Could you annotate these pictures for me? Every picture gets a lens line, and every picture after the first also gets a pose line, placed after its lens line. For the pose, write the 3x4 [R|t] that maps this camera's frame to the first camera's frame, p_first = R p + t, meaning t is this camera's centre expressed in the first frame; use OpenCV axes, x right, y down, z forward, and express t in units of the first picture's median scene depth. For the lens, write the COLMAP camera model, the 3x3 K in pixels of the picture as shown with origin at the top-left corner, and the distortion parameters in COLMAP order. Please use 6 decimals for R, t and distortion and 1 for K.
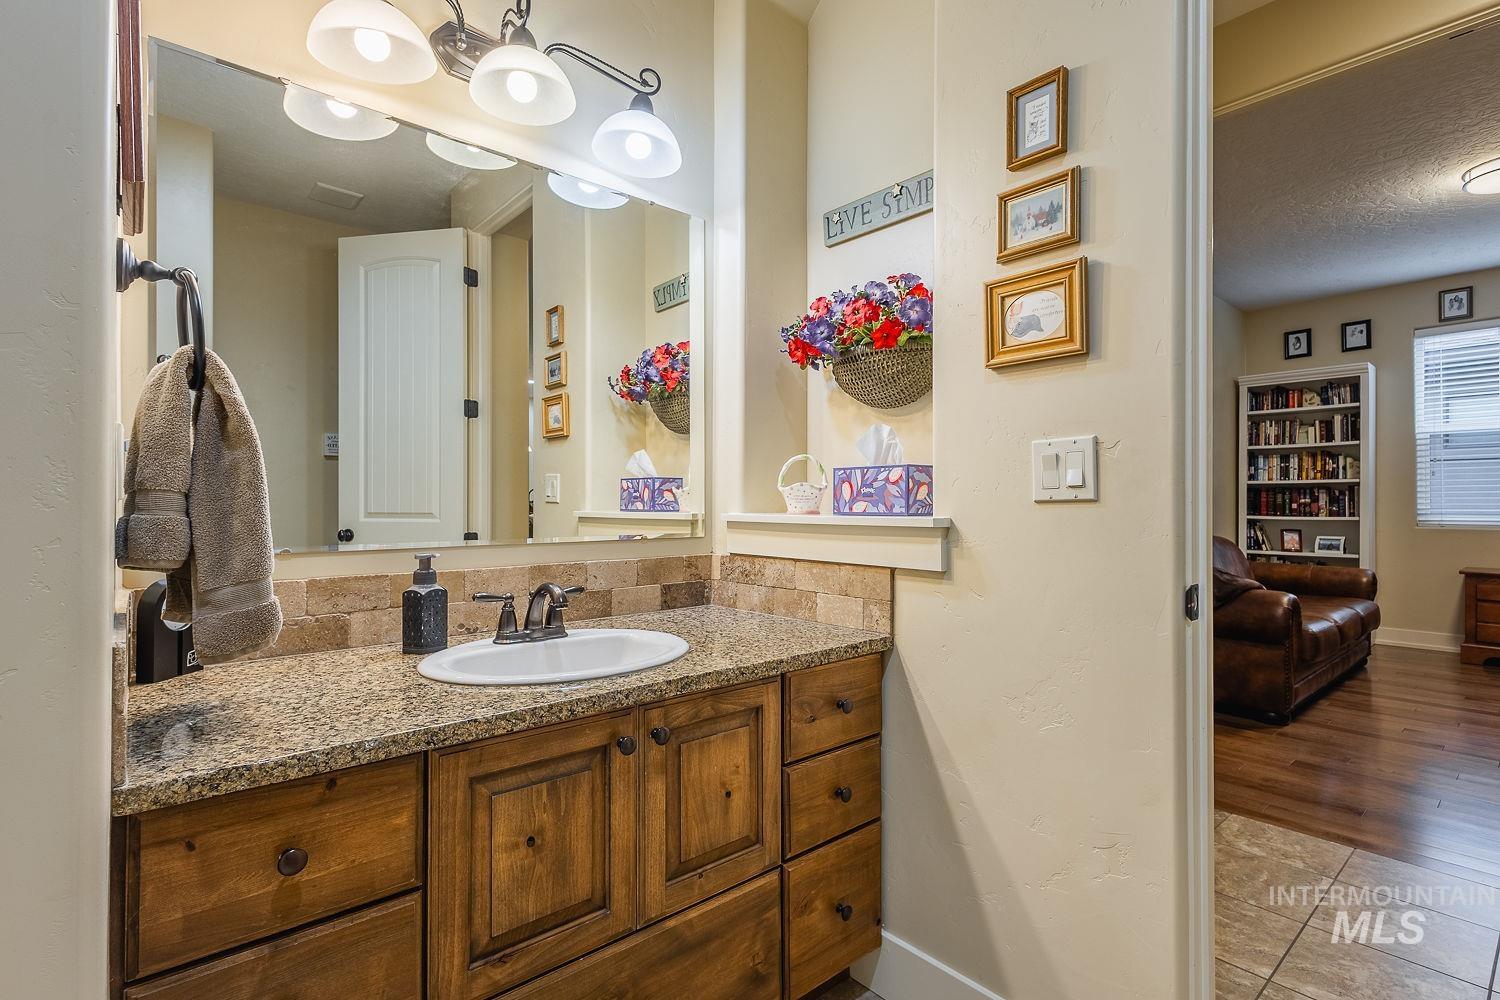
lens RADIAL K [[702.5, 0, 748.7], [0, 702.5, 499.7], [0, 0, 1]] dist [0.012564, -0.004835]
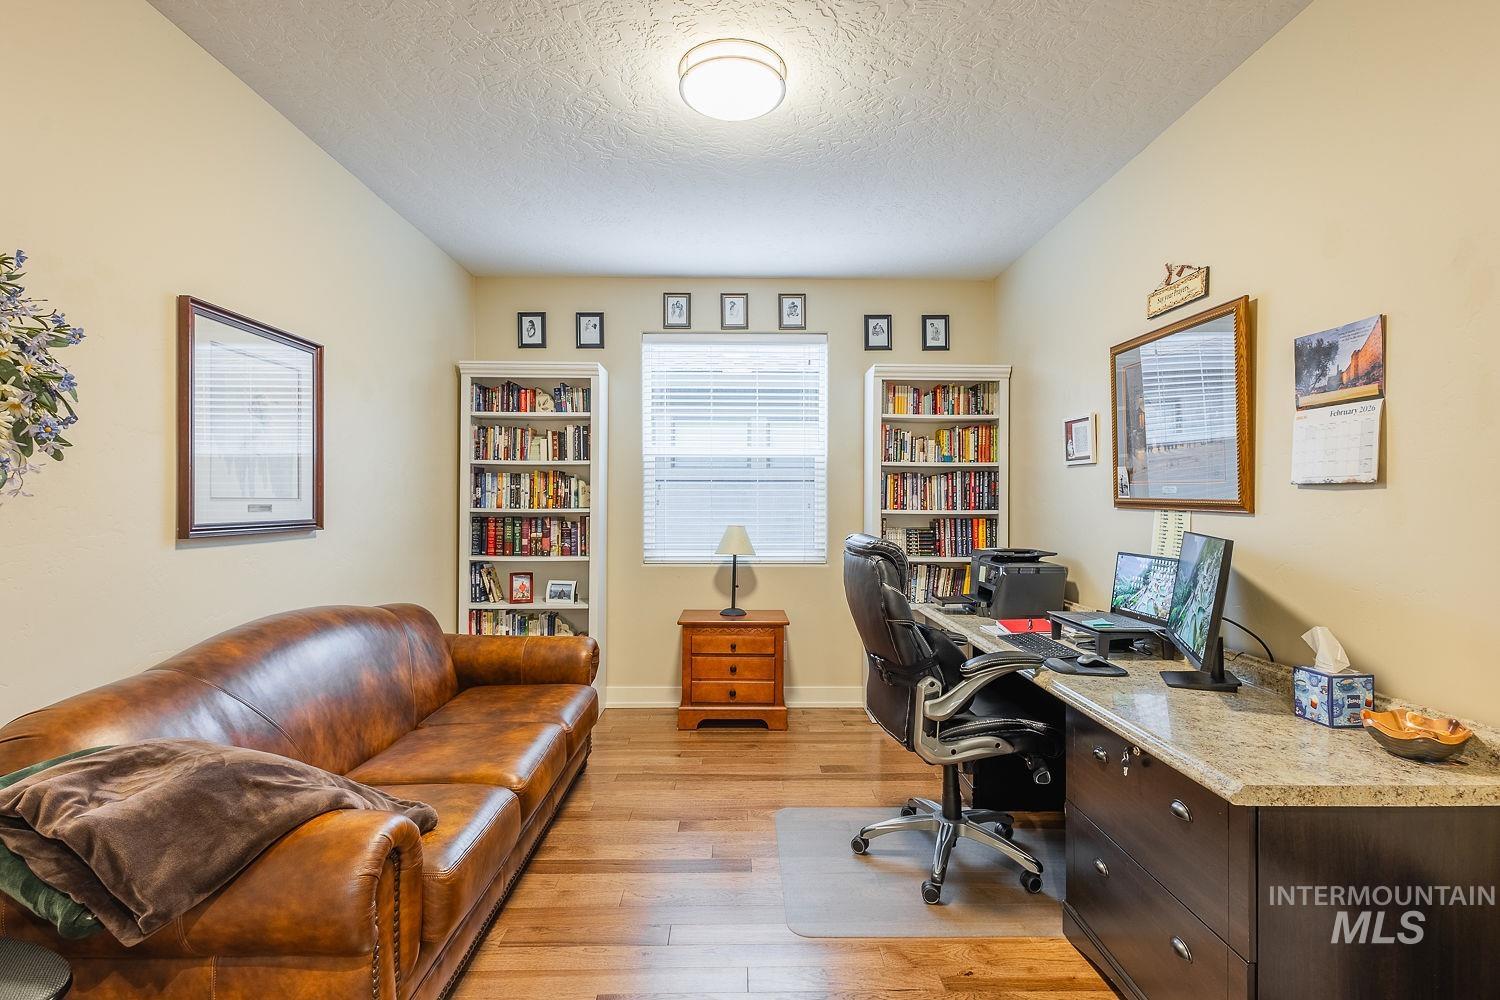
lens RADIAL K [[695.4, 0, 750.0], [0, 695.4, 500.0], [0, 0, 1]] dist [0.010975, -0.004786]
pose [[0.636424, 0.004238, 0.771328, 0.356974], [-0.005990, 0.999982, -0.000551, -0.037604], [-0.771316, -0.004270, 0.636437, 0.346498]]
